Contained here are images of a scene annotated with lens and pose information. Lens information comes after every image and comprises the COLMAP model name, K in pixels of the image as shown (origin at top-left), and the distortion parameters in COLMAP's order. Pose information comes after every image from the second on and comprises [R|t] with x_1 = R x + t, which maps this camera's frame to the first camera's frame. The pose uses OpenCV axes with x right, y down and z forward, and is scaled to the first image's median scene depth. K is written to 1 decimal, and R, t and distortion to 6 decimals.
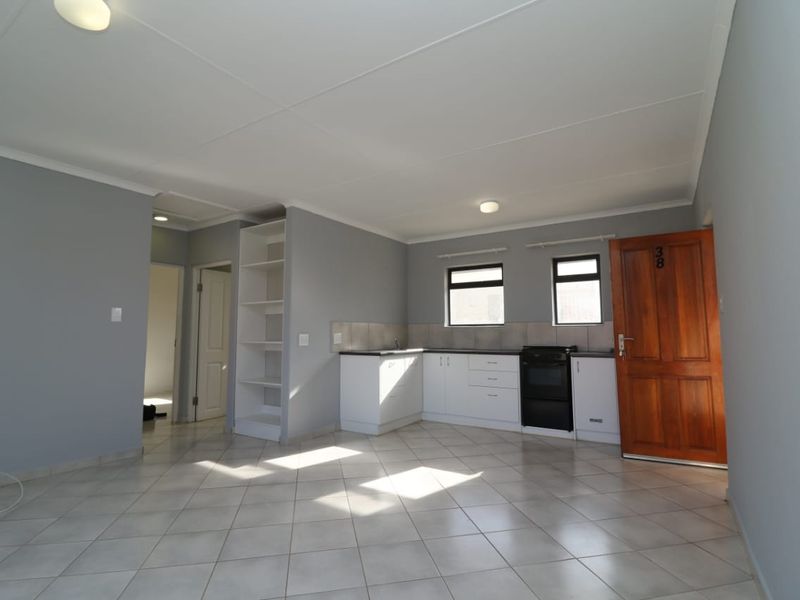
lens RADIAL K [[419.0, 0, 397.4], [0, 419.0, 294.7], [0, 0, 1]] dist [-0.006009, -0.010431]
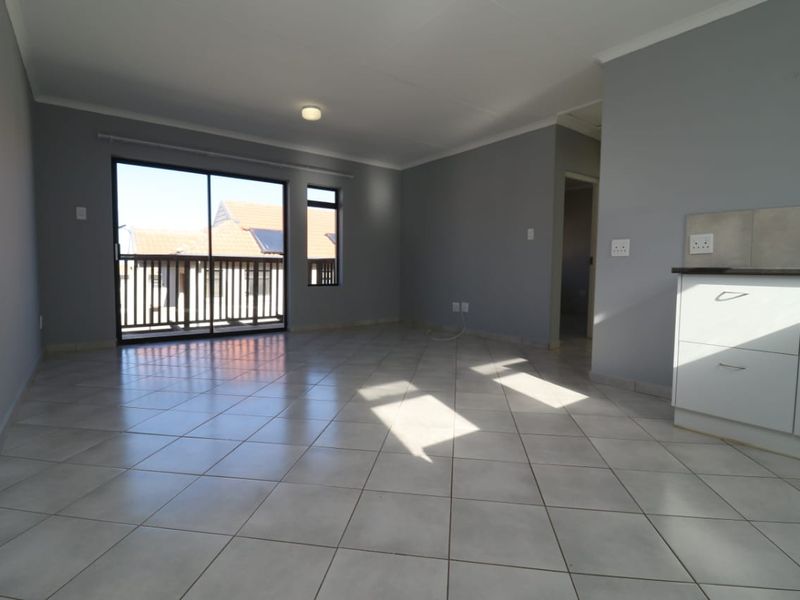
lens RADIAL K [[419.0, 0, 406.9], [0, 419.0, 296.3], [0, 0, 1]] dist [-0.006009, -0.010431]
pose [[-0.343947, 0.060587, -0.937032, 0.508772], [0.075710, 0.996457, 0.036639, 0.122894], [0.935932, -0.058340, -0.347316, 0.819121]]
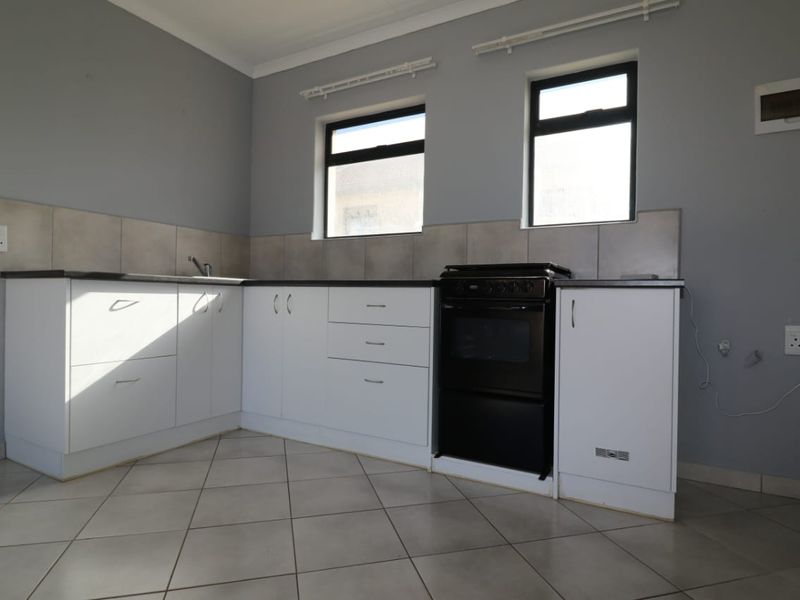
lens RADIAL K [[471.5, 0, 403.7], [0, 471.5, 297.6], [0, 0, 1]] dist [-0.009347, -0.003242]
pose [[0.997679, 0.019725, 0.065169, 0.222970], [-0.025594, 0.995570, 0.090477, 0.109900], [-0.063095, -0.091935, 0.993764, 0.522608]]
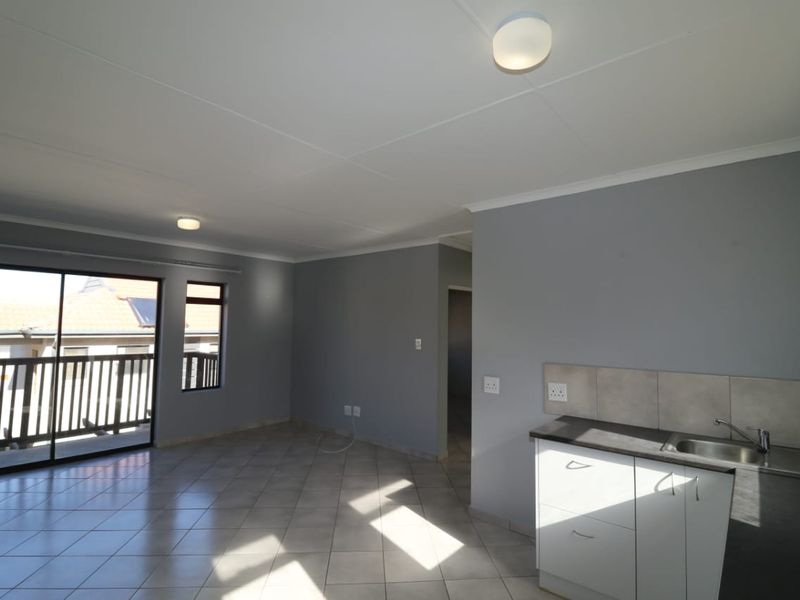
lens RADIAL K [[419.0, 0, 412.1], [0, 419.0, 294.5], [0, 0, 1]] dist [-0.006009, -0.010431]
pose [[-0.122328, -0.063599, -0.990450, 0.487600], [0.079179, 0.994139, -0.073615, -0.008078], [0.989326, -0.087428, -0.116575, 0.871222]]
